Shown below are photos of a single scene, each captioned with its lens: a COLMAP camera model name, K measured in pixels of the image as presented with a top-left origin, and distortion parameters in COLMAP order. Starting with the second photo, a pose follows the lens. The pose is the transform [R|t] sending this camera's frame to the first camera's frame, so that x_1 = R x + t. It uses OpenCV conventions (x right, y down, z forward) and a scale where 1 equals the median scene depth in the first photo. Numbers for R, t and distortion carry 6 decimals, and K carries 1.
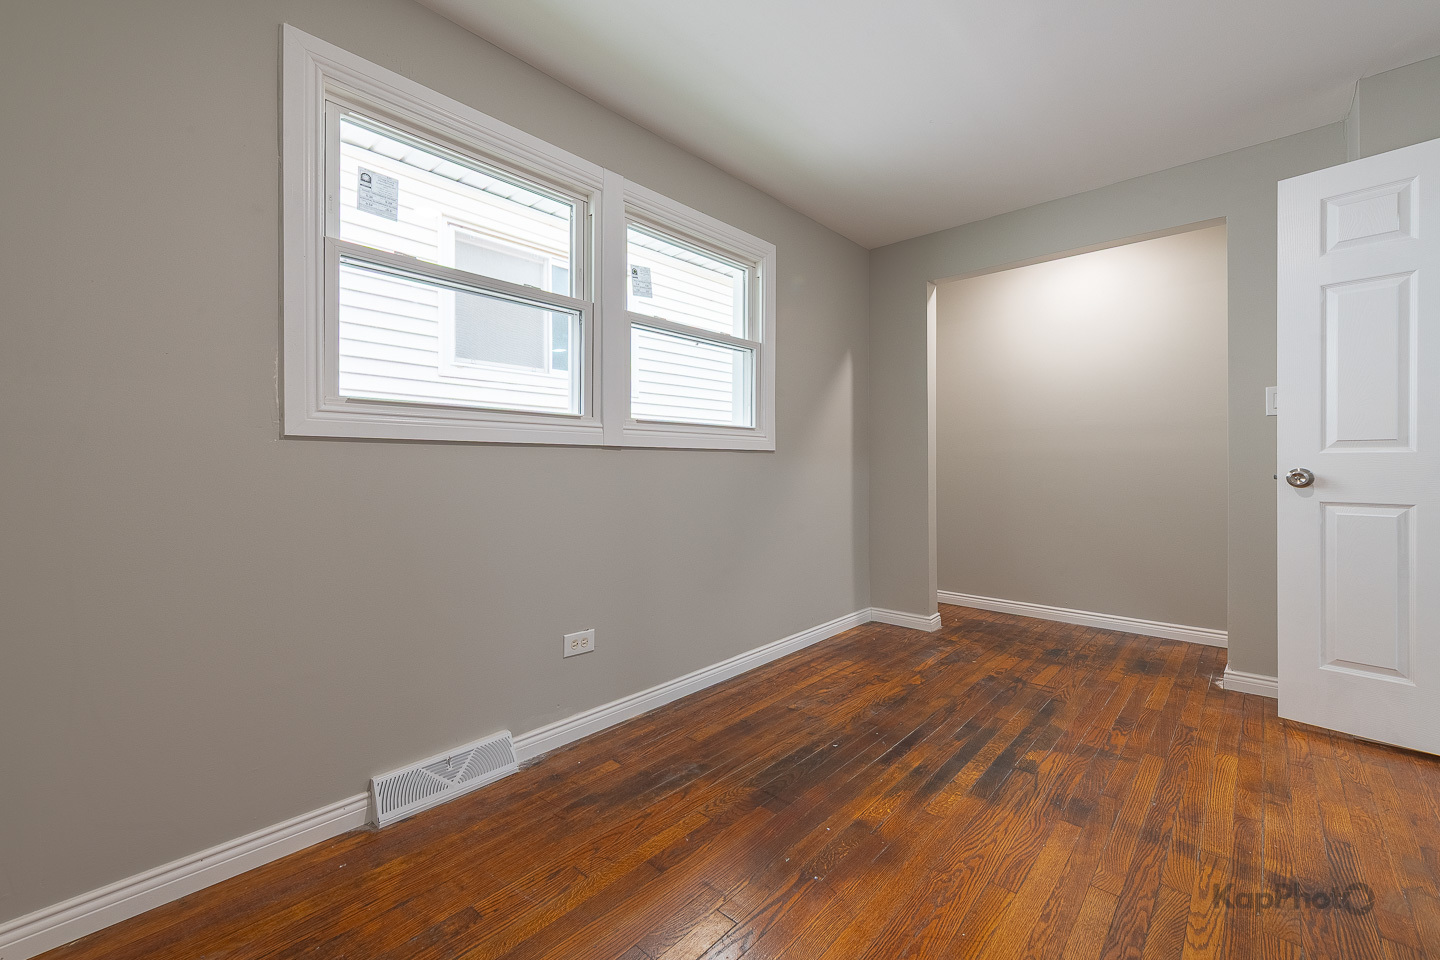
lens RADIAL K [[562.8, 0, 720.7], [0, 562.8, 476.7], [0, 0, 1]] dist [0.012474, -0.004581]
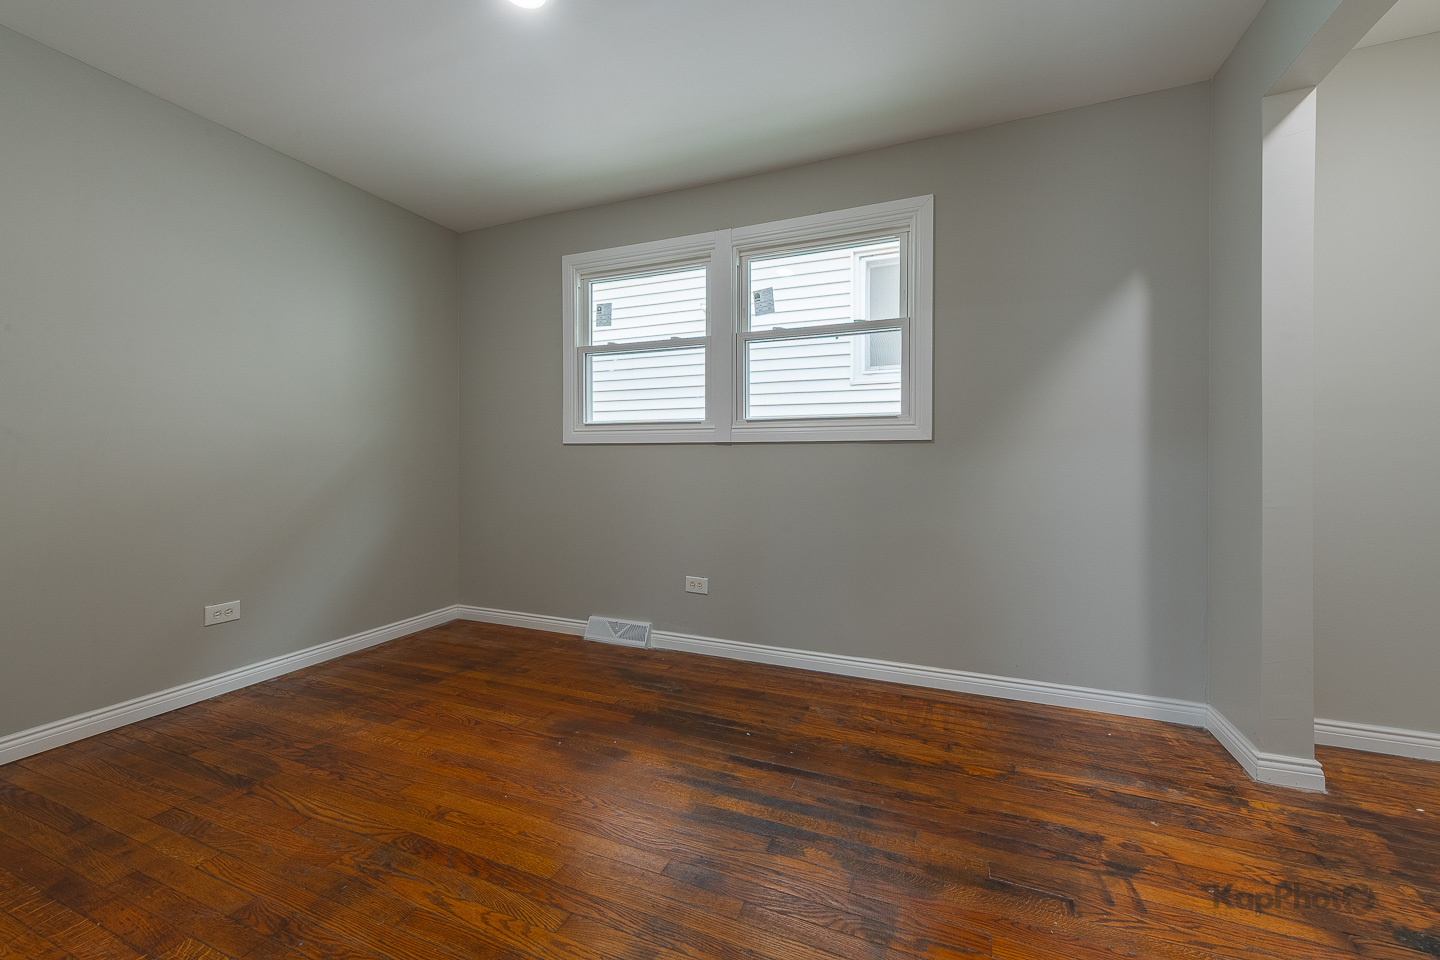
lens RADIAL K [[562.8, 0, 720.7], [0, 562.8, 476.7], [0, 0, 1]] dist [0.012474, -0.004581]
pose [[0.356470, 0.033306, -0.933713, 0.966198], [-0.020219, 0.999405, 0.027930, -0.011129], [0.934088, 0.008922, 0.356931, 0.509013]]
